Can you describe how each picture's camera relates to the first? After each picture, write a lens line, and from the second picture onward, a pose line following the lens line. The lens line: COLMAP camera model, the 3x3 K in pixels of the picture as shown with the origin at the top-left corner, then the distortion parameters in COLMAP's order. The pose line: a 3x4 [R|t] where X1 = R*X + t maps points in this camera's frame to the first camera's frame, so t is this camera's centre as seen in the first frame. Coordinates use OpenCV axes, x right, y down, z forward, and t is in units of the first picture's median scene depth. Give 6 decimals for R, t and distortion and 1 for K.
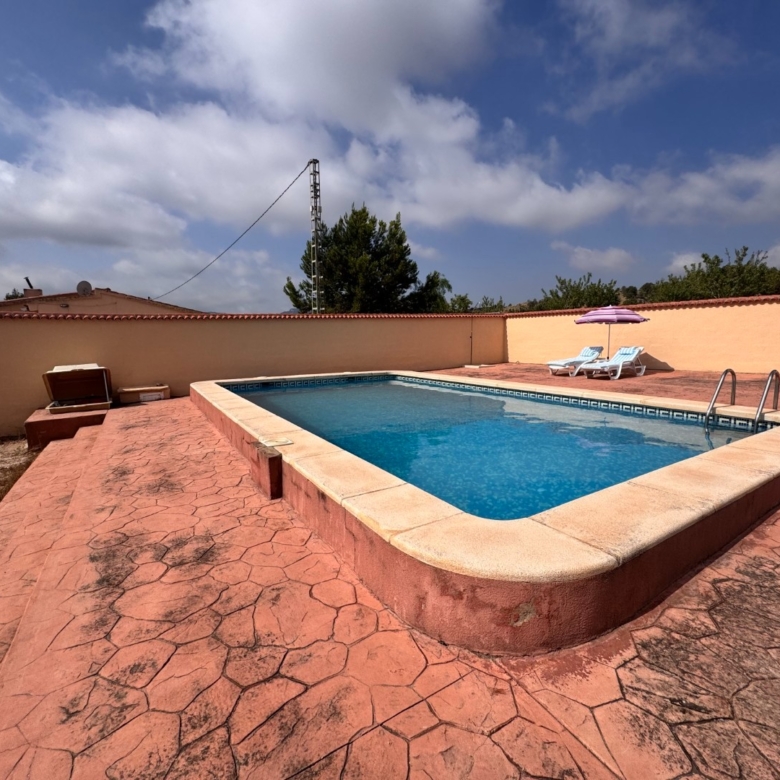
lens RADIAL K [[418.2, 0, 390.0], [0, 418.2, 390.0], [0, 0, 1]] dist [0.004749, 0.000323]
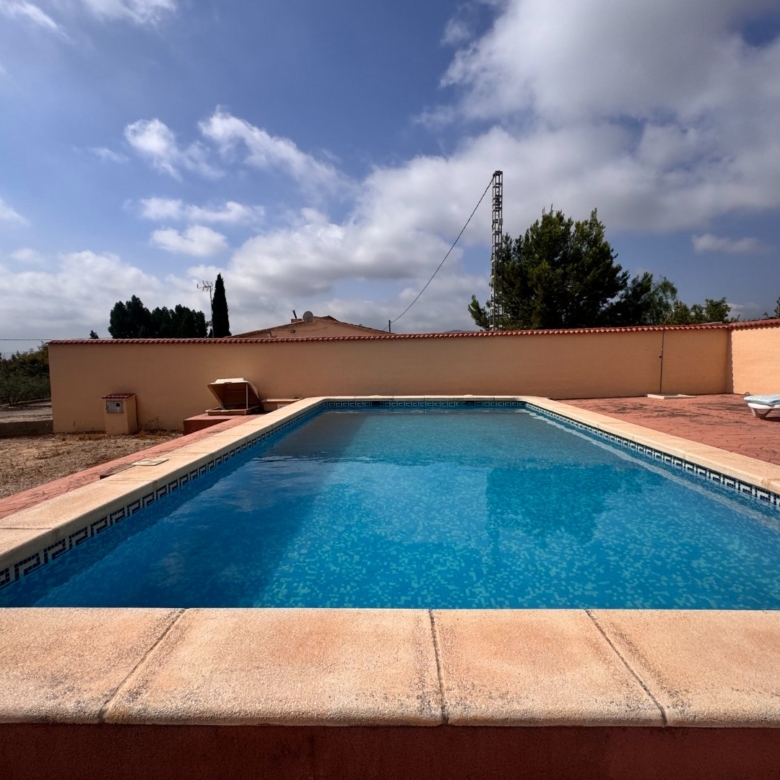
lens RADIAL K [[424.4, 0, 390.0], [0, 424.4, 390.0], [0, 0, 1]] dist [0.017959, 0.000443]
pose [[0.828915, 0.047584, -0.557347, 0.180358], [-0.070339, 0.997333, -0.019463, -0.015448], [0.554934, 0.055337, 0.830052, 0.081433]]
